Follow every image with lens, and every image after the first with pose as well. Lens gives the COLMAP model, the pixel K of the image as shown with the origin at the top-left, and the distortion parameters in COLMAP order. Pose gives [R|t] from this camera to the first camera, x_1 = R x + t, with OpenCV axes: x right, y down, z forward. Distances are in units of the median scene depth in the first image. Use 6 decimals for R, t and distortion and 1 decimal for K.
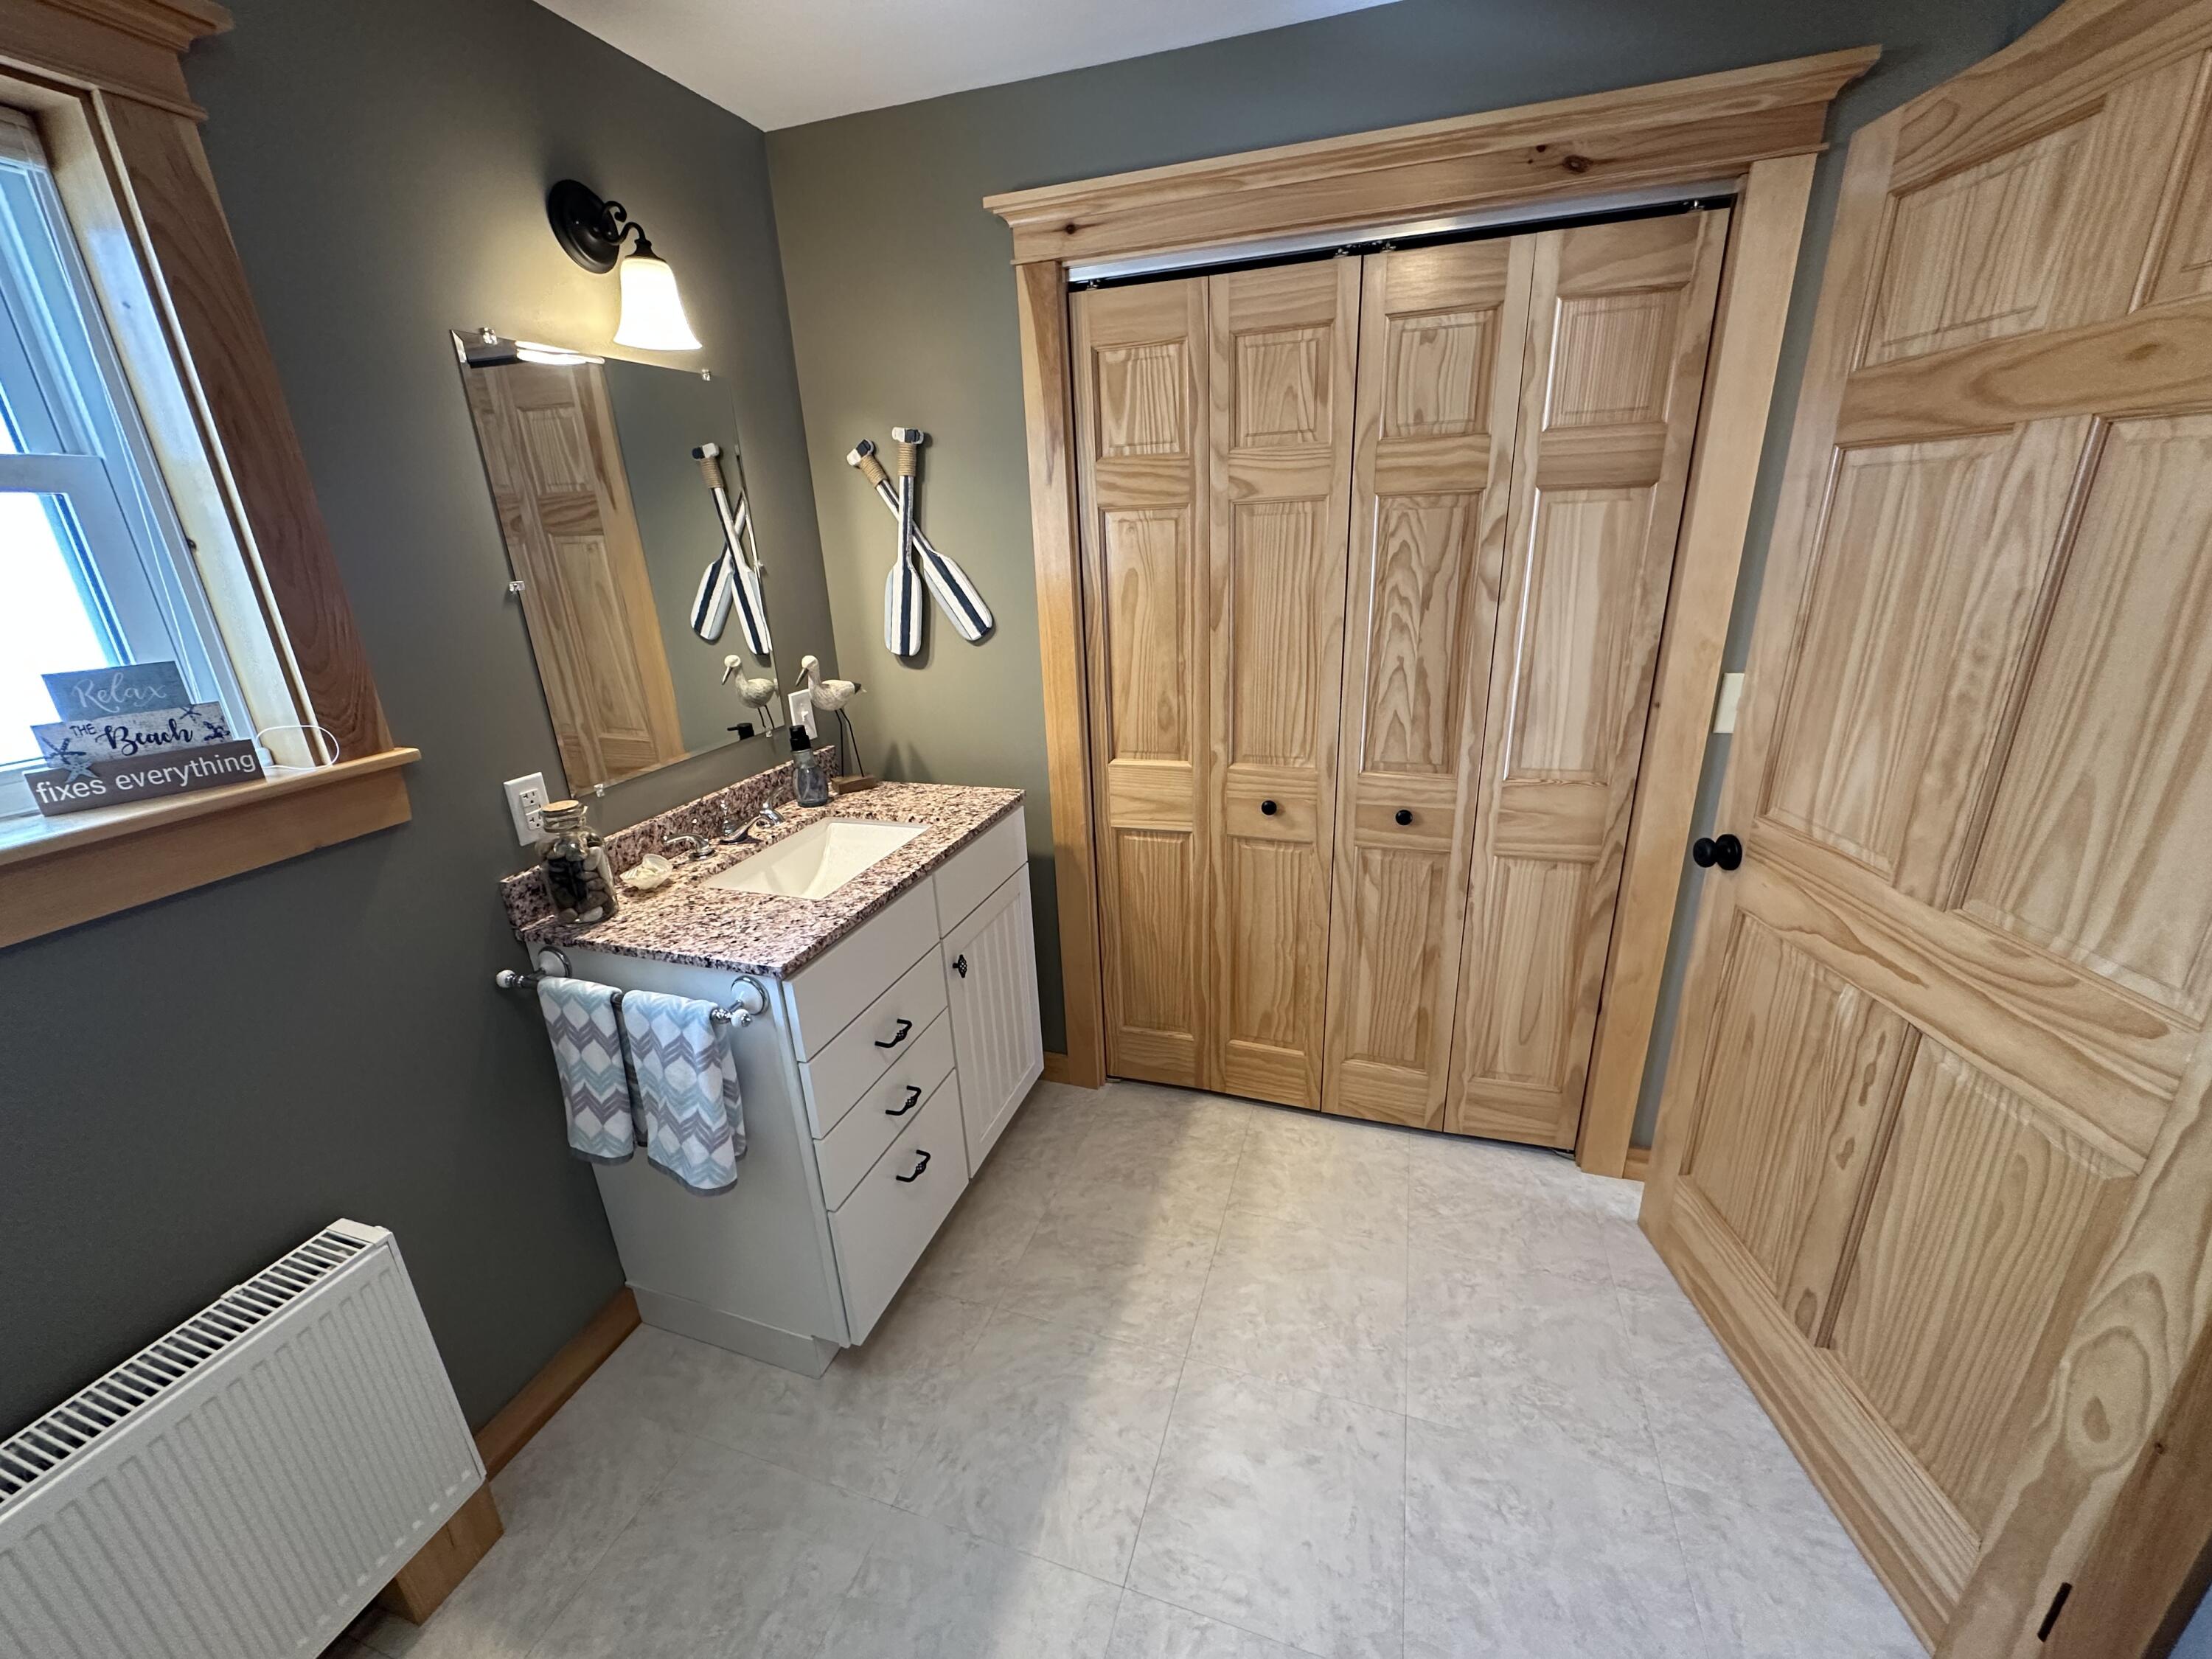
lens RADIAL K [[878.5, 0, 1105.6], [0, 878.5, 830.5], [0, 0, 1]] dist [-0.003152, 0.000378]
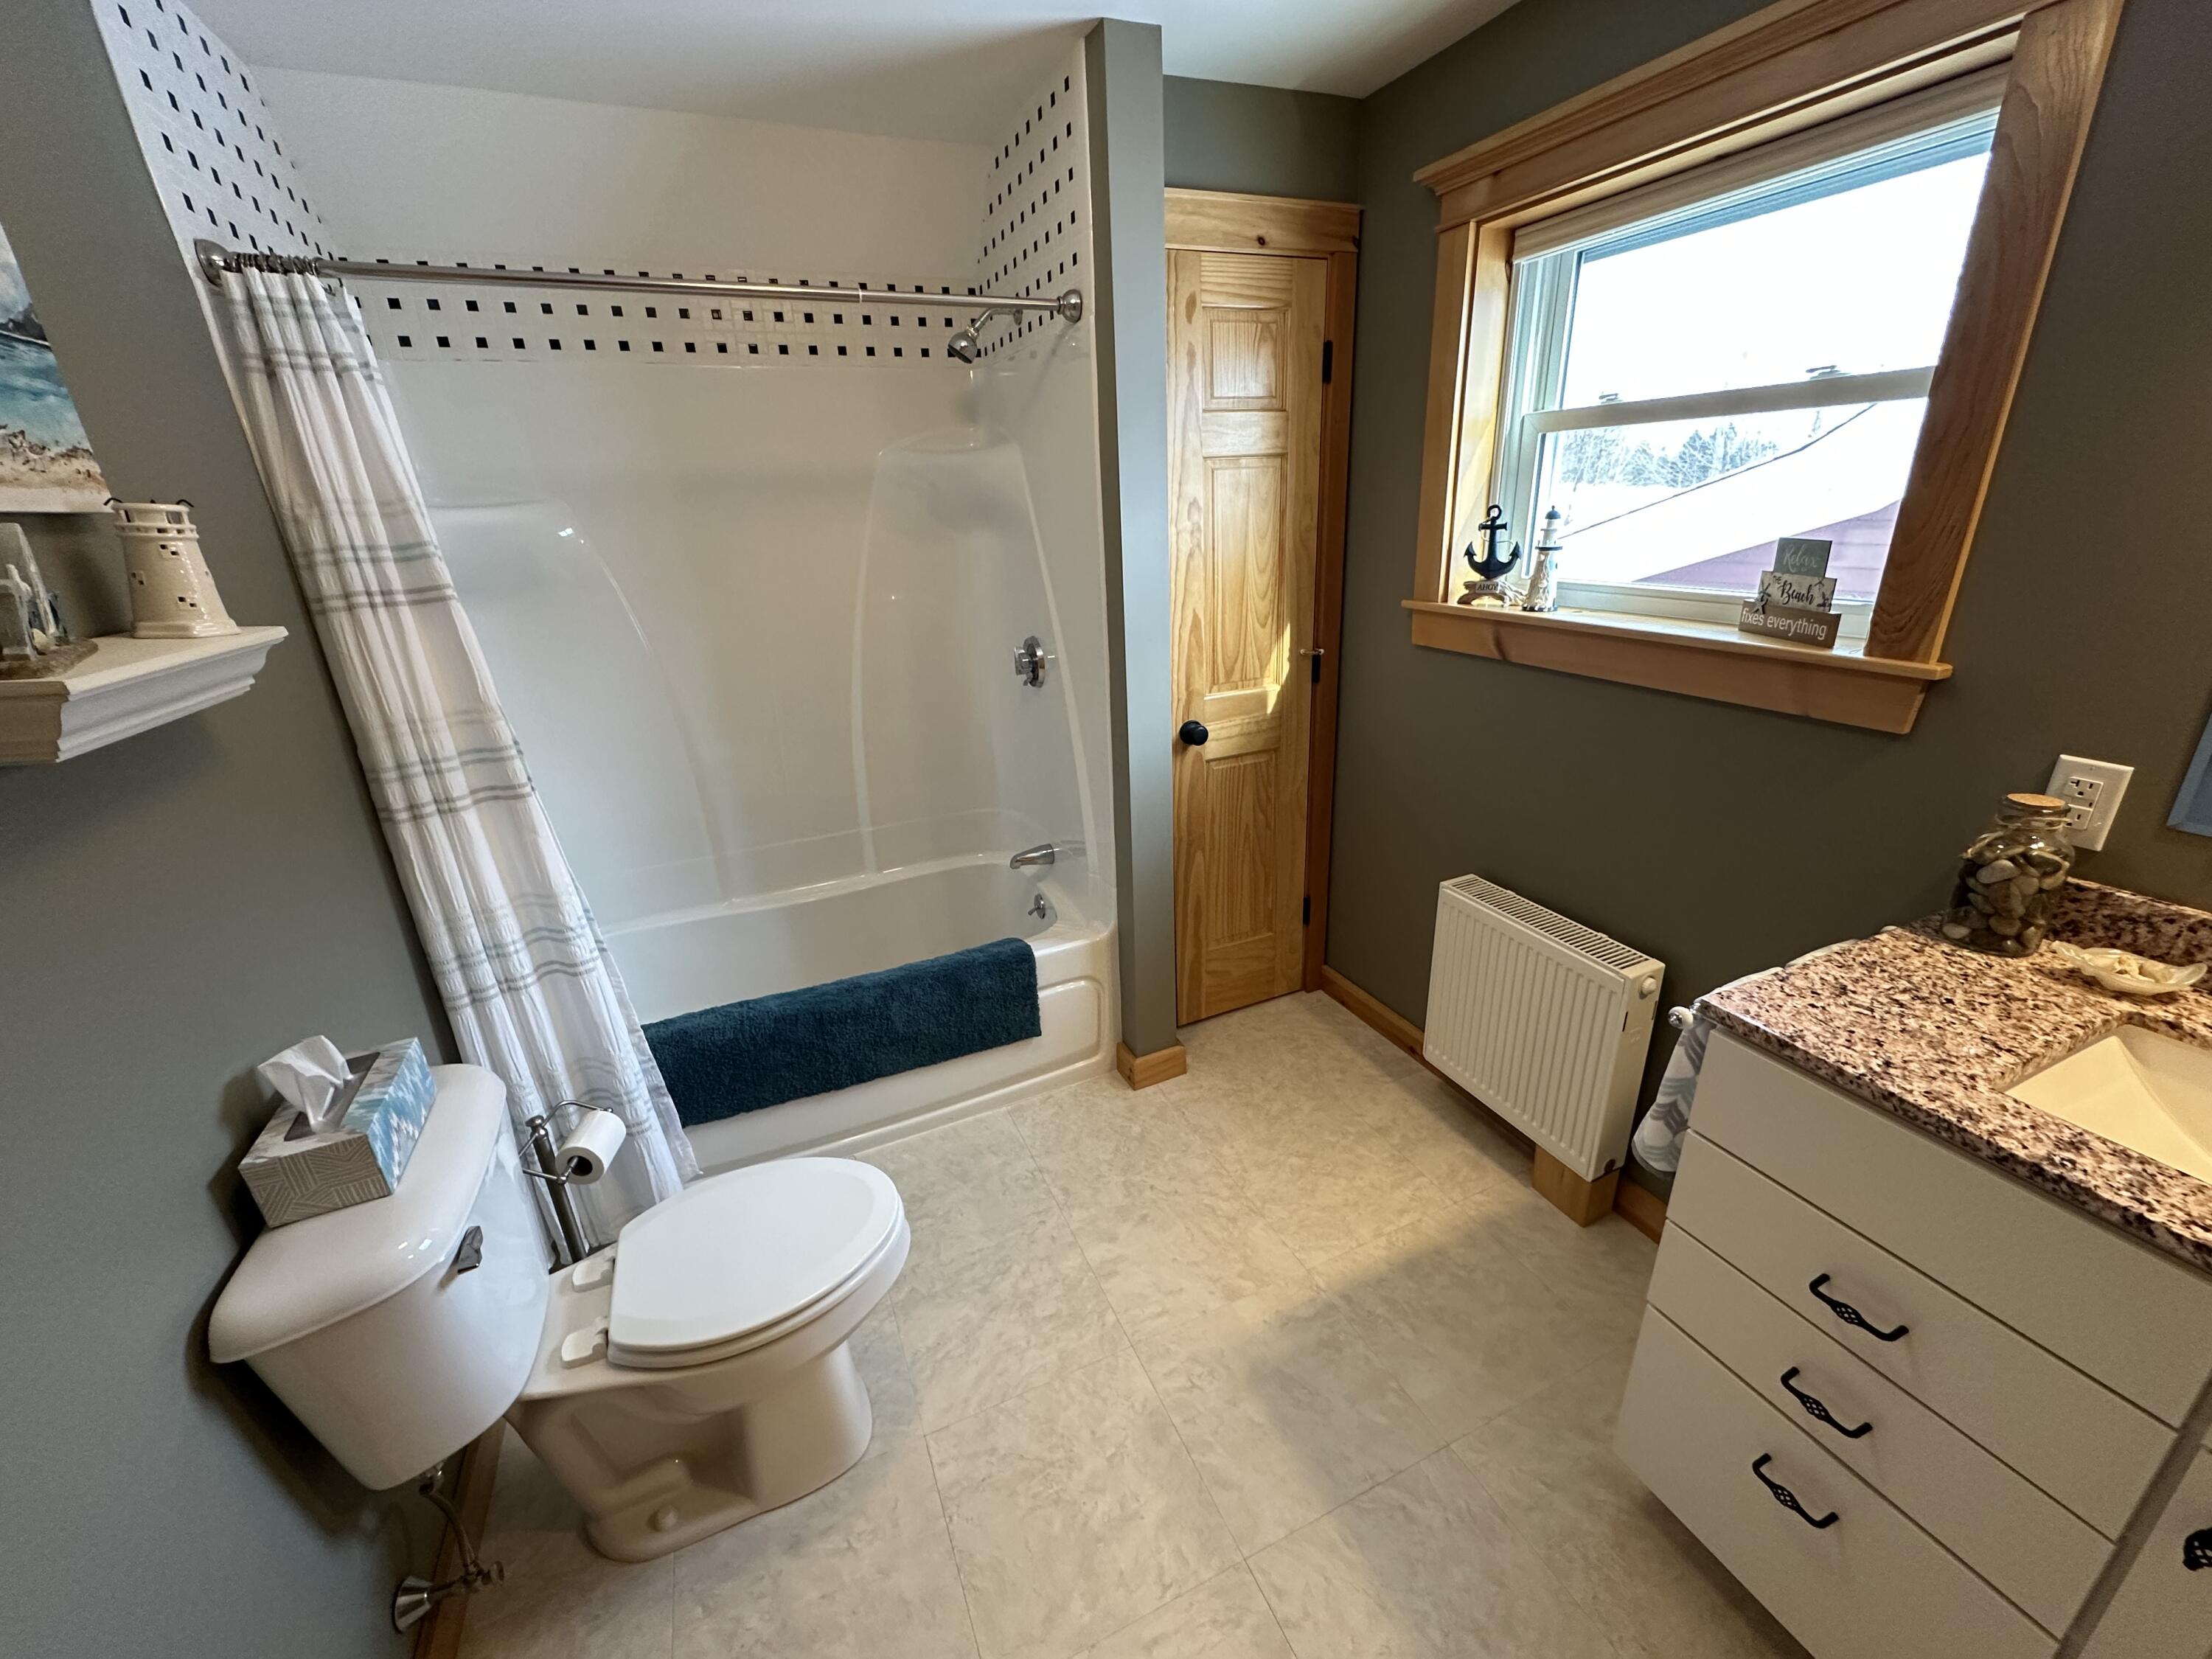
lens RADIAL K [[878.5, 0, 1105.6], [0, 878.5, 830.5], [0, 0, 1]] dist [-0.003152, 0.000378]
pose [[-0.738908, 0.308046, -0.599268, 0.444451], [-0.155277, 0.787592, 0.596311, -0.340079], [0.655670, 0.533672, -0.534126, 0.905578]]
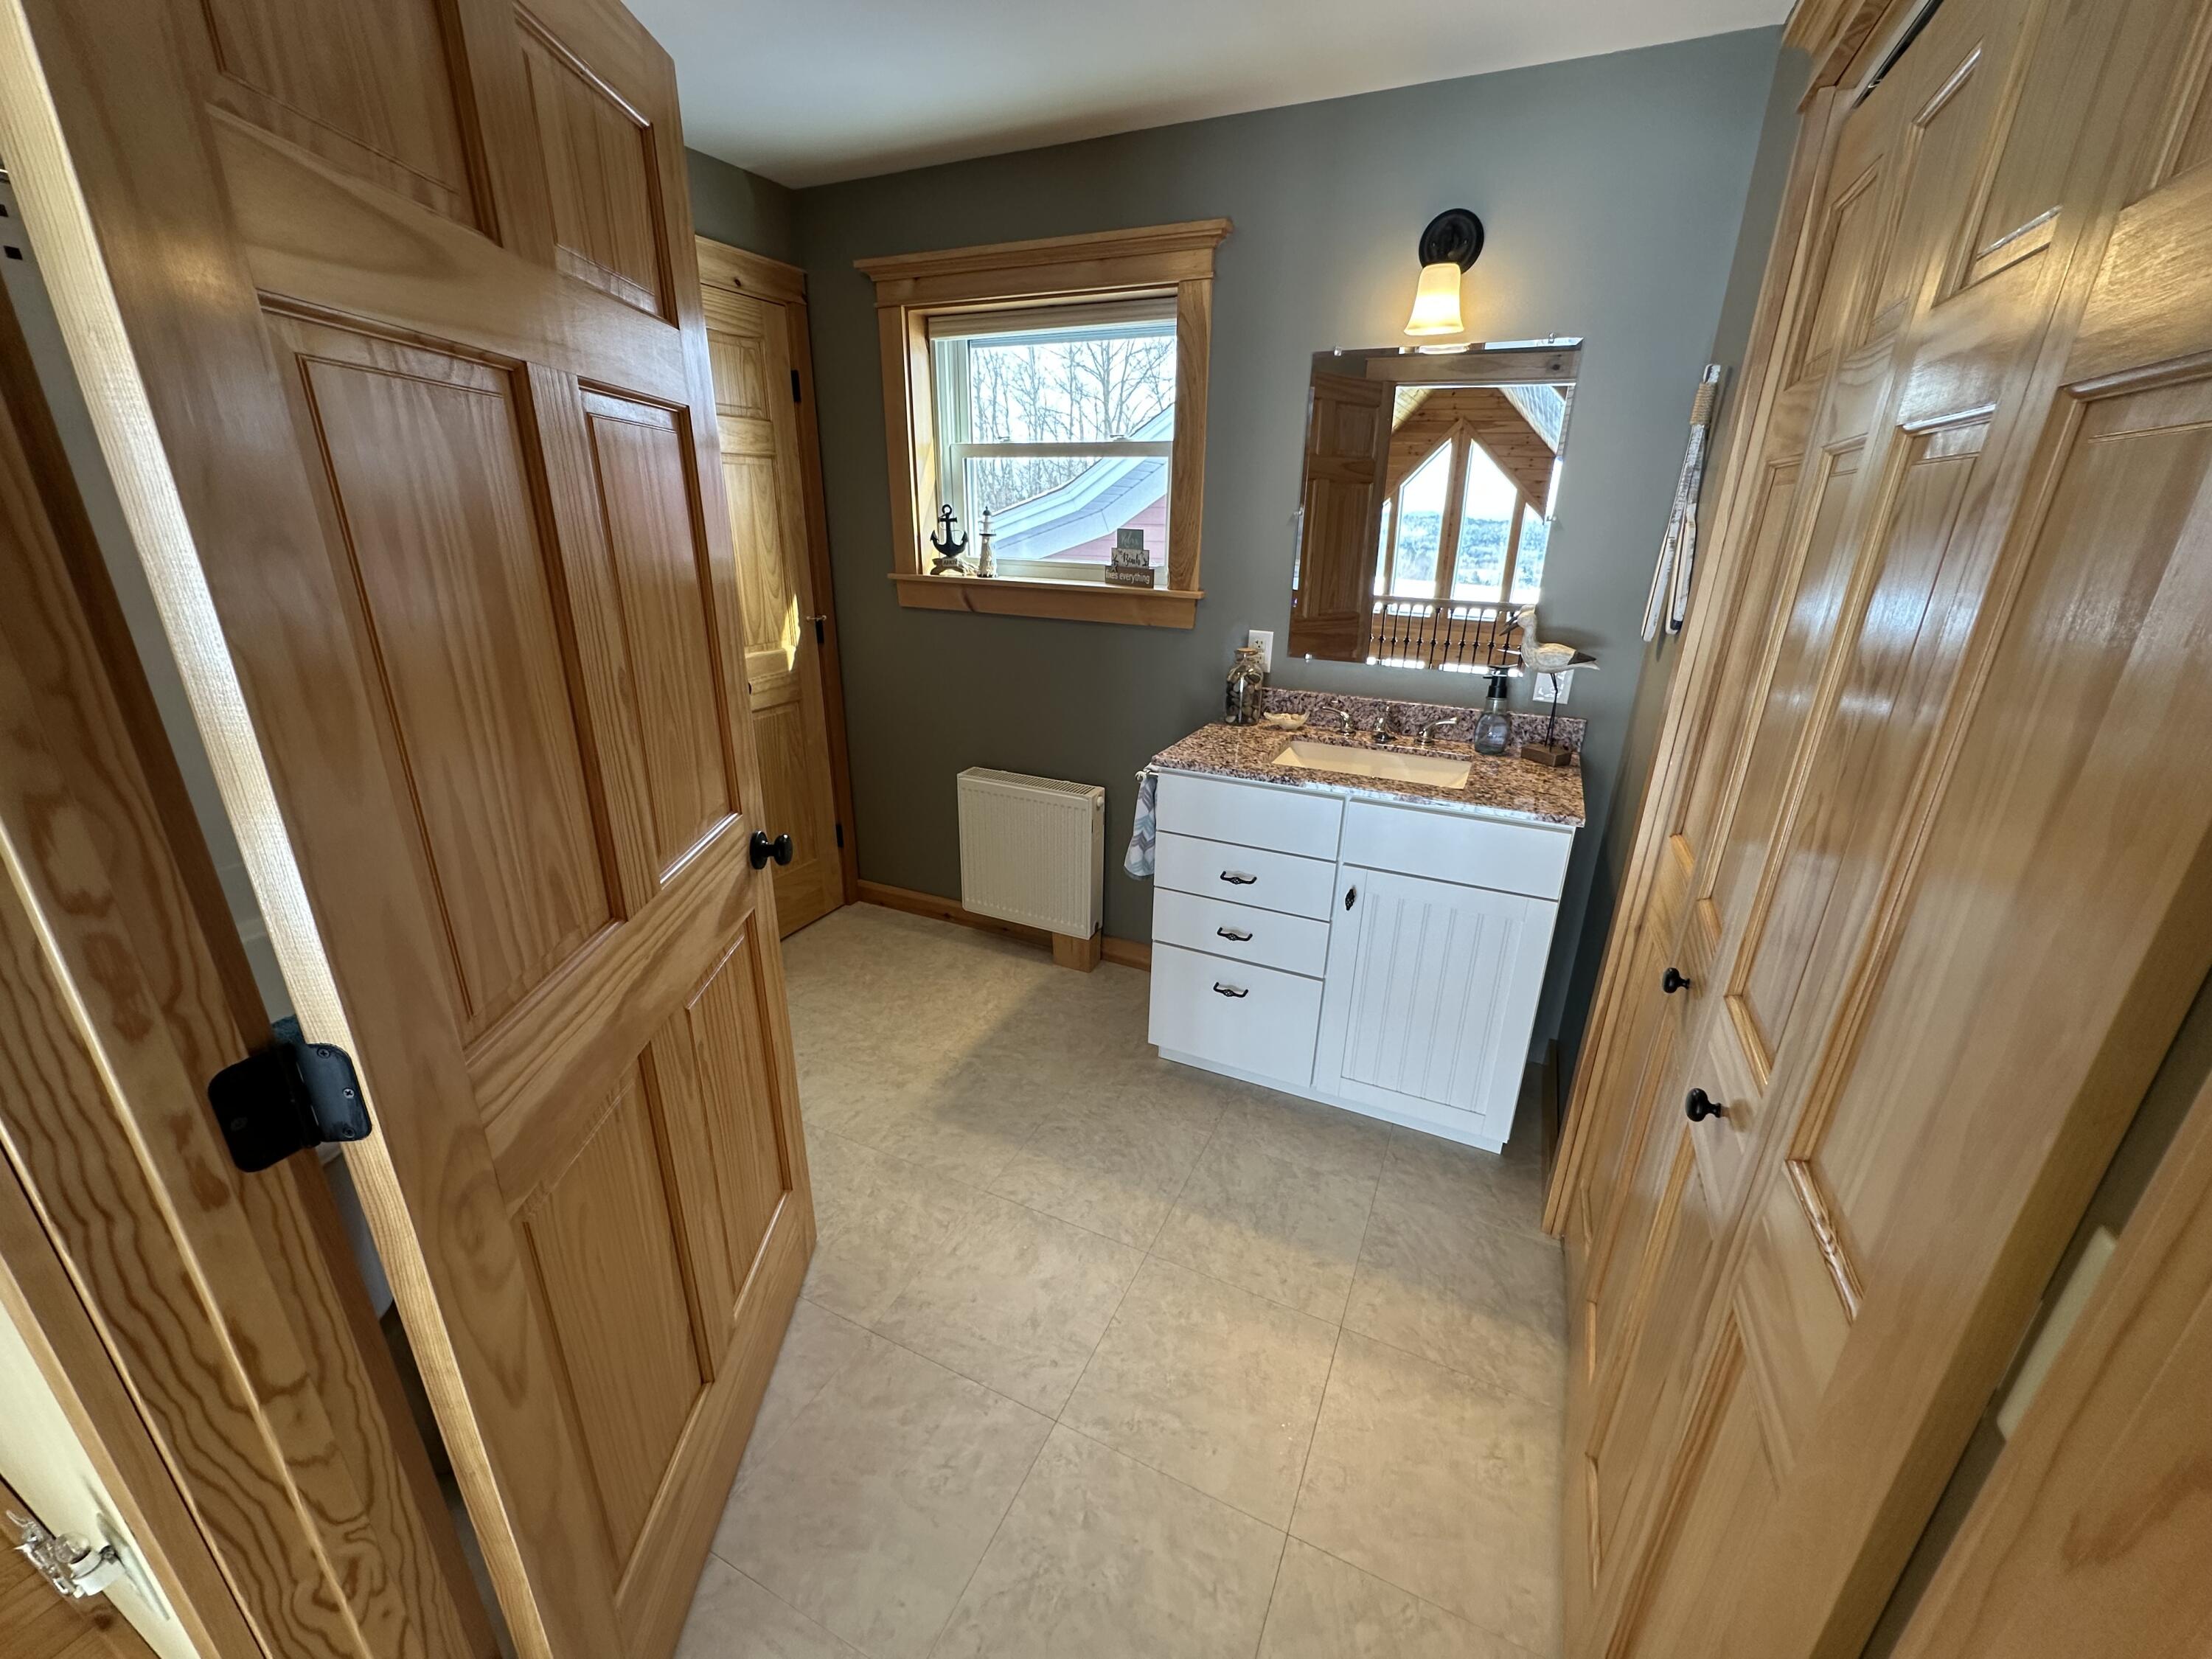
lens RADIAL K [[878.5, 0, 1105.6], [0, 878.5, 830.5], [0, 0, 1]] dist [-0.003152, 0.000378]
pose [[-0.122274, 0.380485, -0.916668, 1.046829], [-0.344557, 0.849882, 0.398724, -0.306817], [0.930768, 0.364598, 0.027180, 0.849944]]
